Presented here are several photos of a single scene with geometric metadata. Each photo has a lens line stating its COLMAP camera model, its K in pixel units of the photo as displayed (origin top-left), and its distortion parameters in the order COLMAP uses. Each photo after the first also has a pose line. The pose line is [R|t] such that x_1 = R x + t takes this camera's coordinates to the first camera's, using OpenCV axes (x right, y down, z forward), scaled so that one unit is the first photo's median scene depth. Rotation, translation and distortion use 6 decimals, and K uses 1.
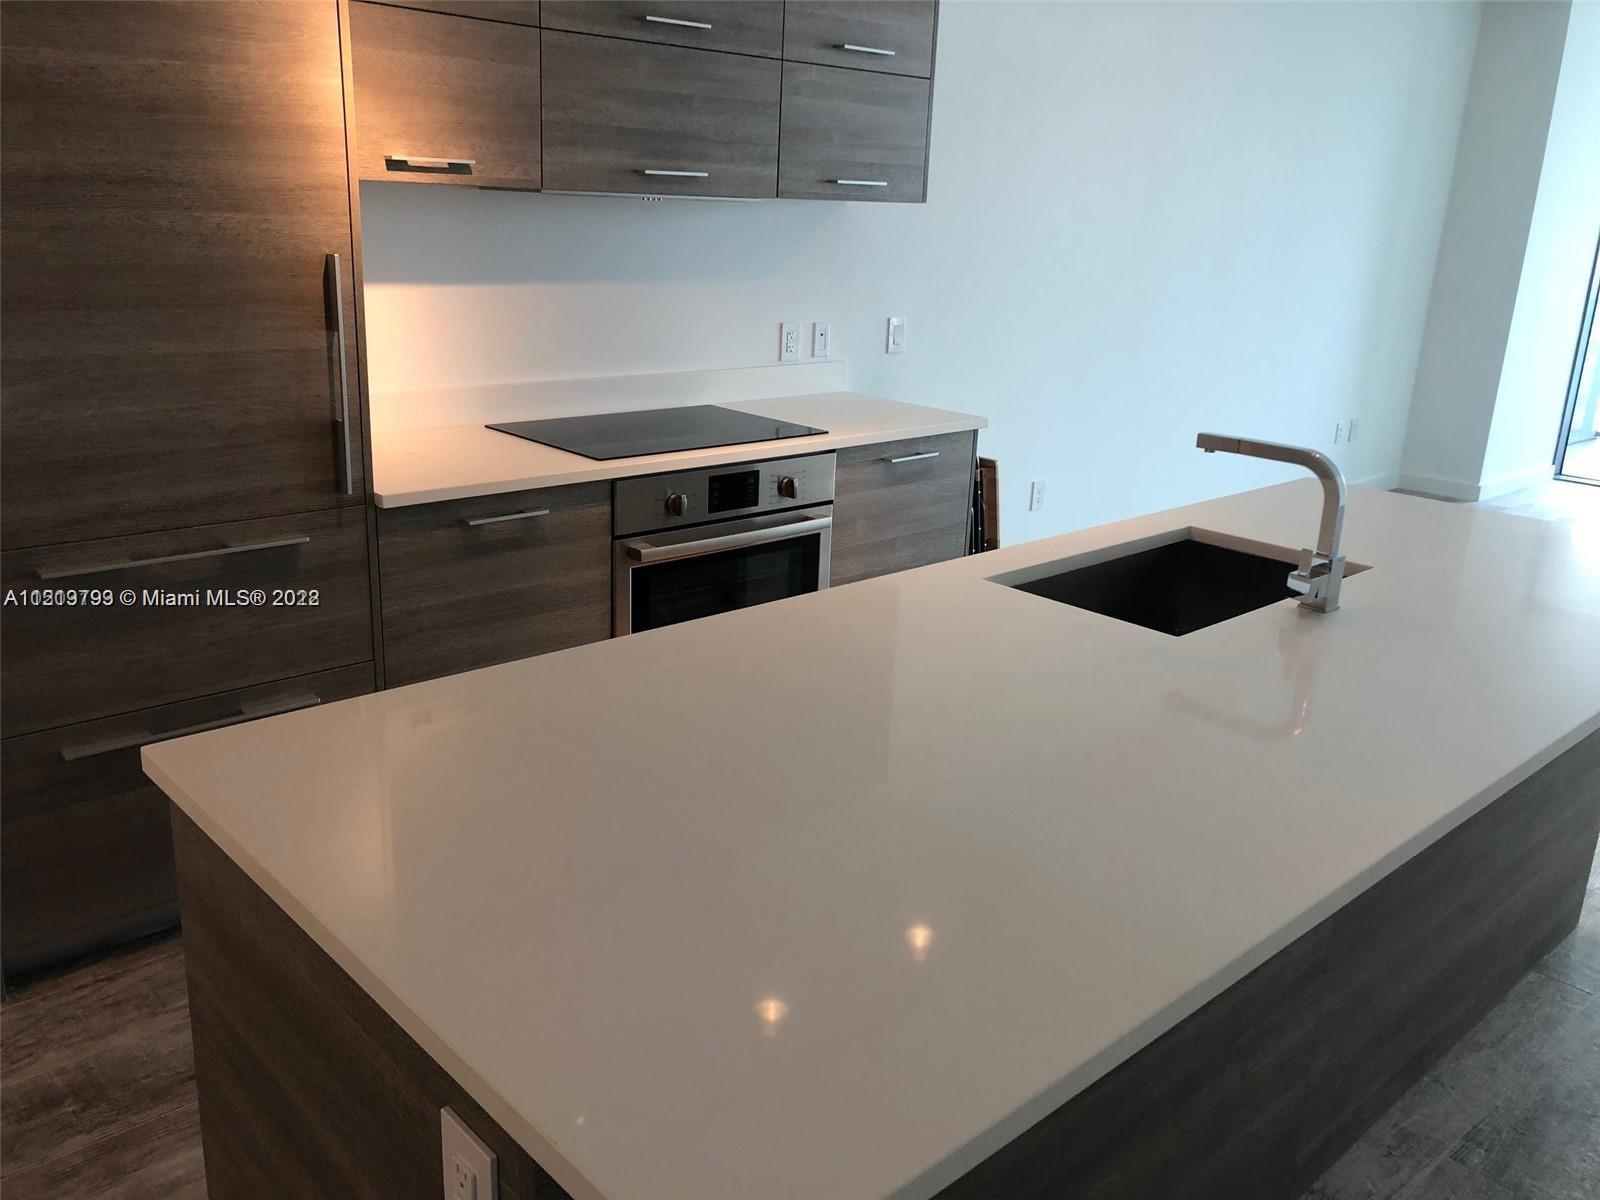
lens RADIAL K [[1315.2, 0, 808.1], [0, 1315.2, 599.9], [0, 0, 1]] dist [0.006168, -0.005298]
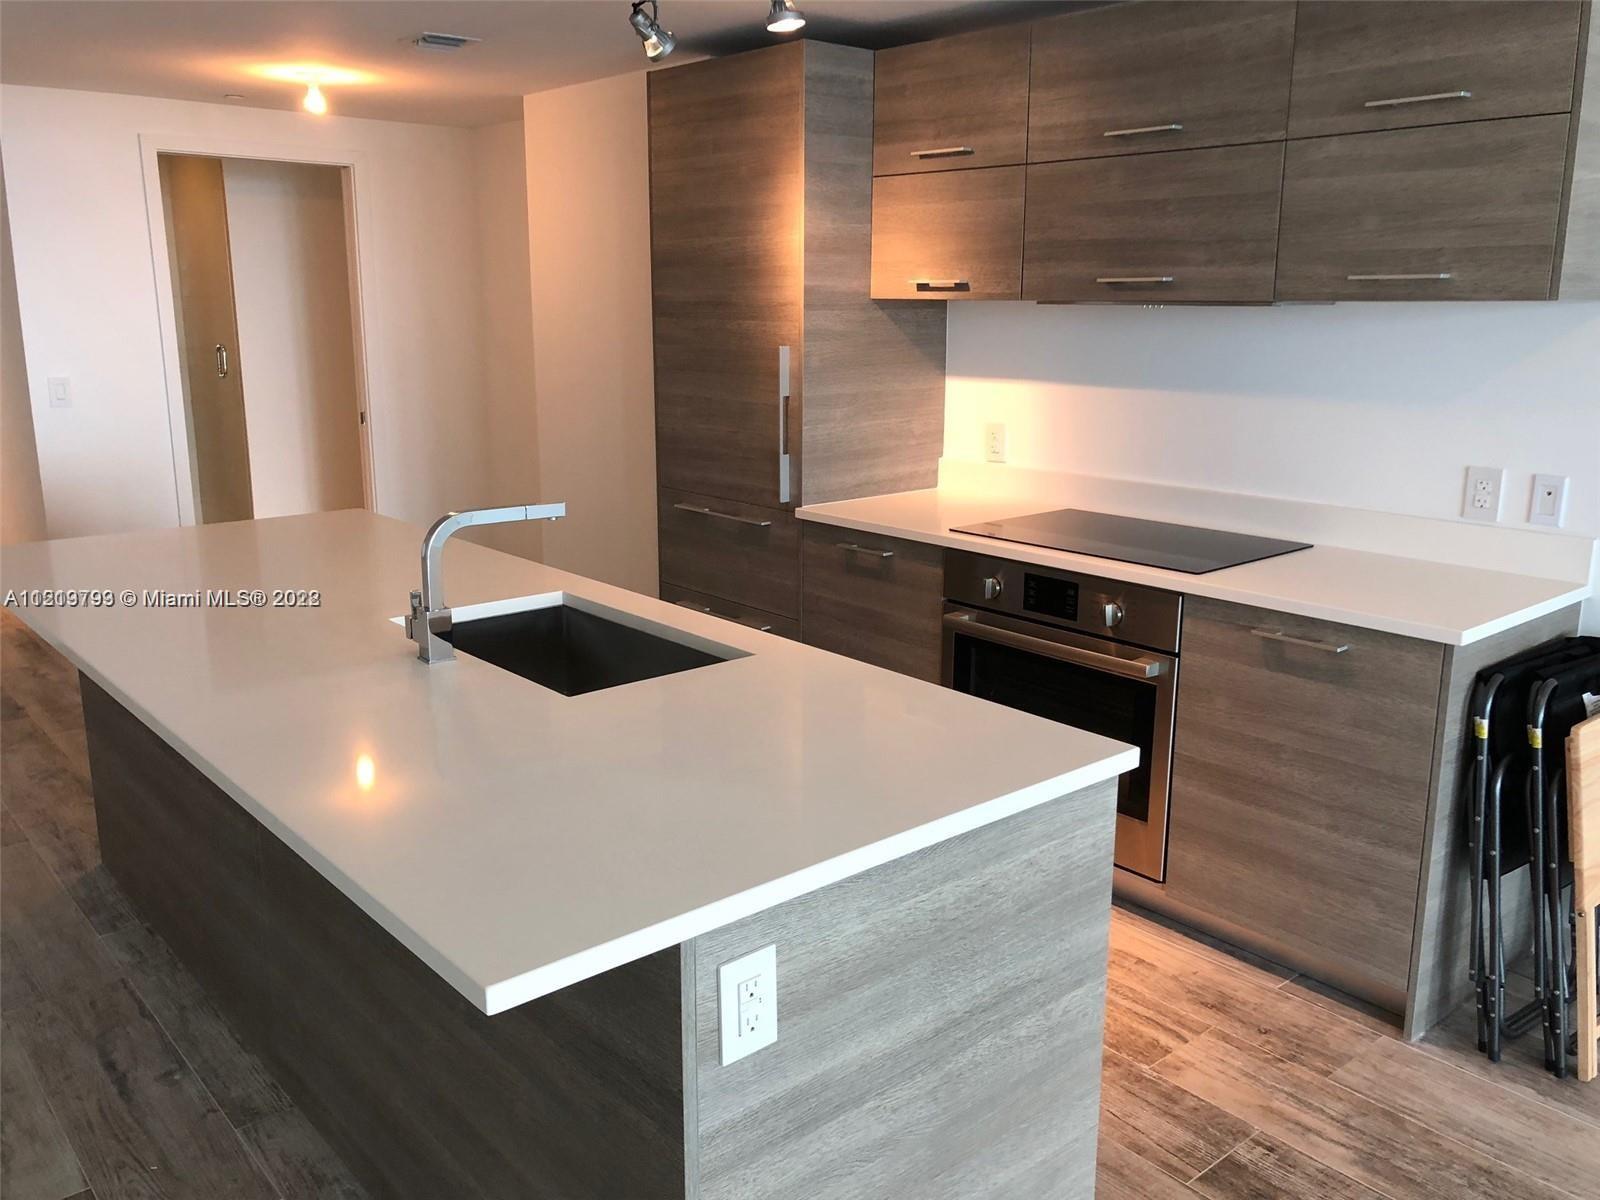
lens RADIAL K [[1315.2, 0, 808.1], [0, 1315.2, 599.9], [0, 0, 1]] dist [0.006168, -0.005298]
pose [[-0.036219, 0.187153, -0.981663, 0.963882], [-0.294025, 0.936833, 0.189455, -0.225490], [0.955111, 0.295495, 0.021097, 0.858037]]
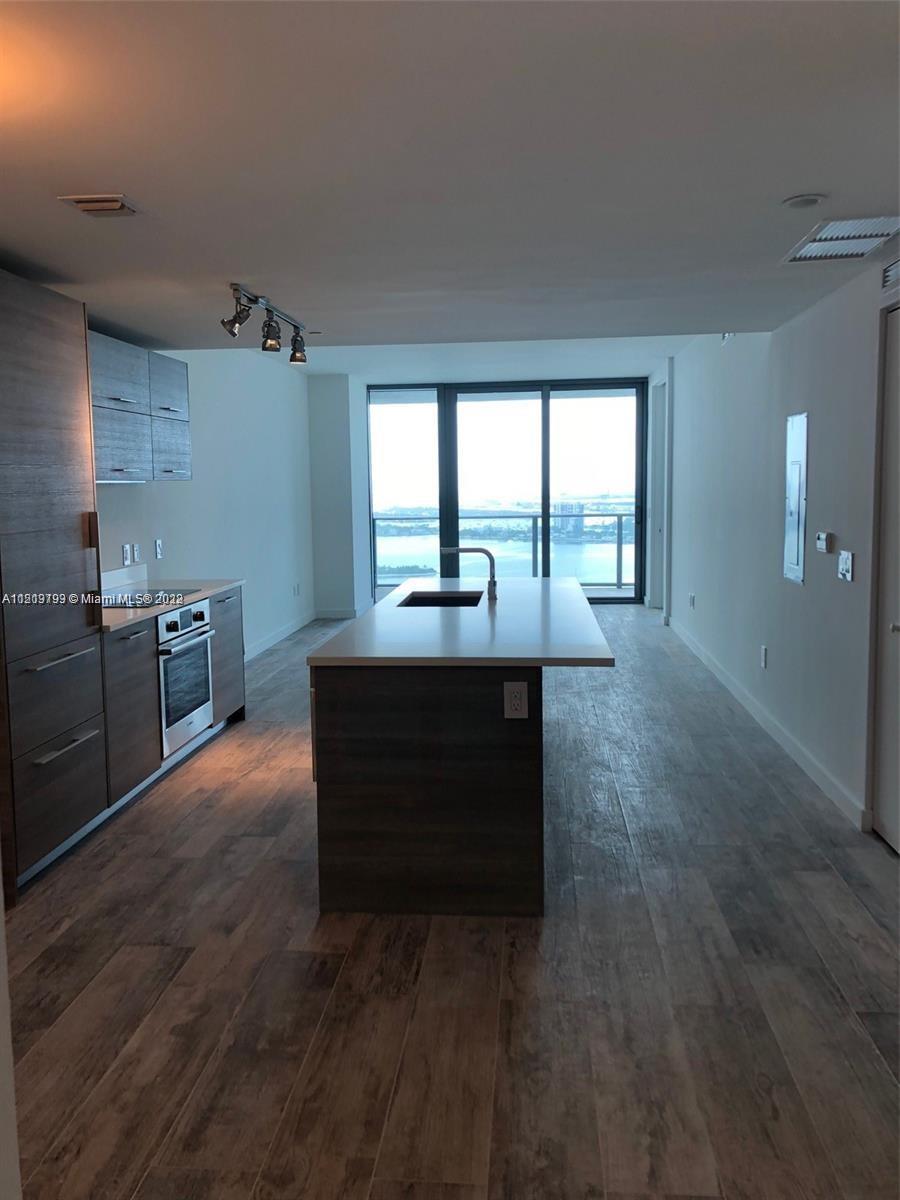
lens RADIAL K [[986.4, 0, 450.0], [0, 986.4, 600.0], [0, 0, 1]] dist [0.006168, -0.005298]
pose [[0.738650, -0.117869, 0.663704, -0.808067], [0.224113, 0.971526, -0.076884, 0.101158], [-0.635743, 0.205535, 0.744034, -0.420689]]
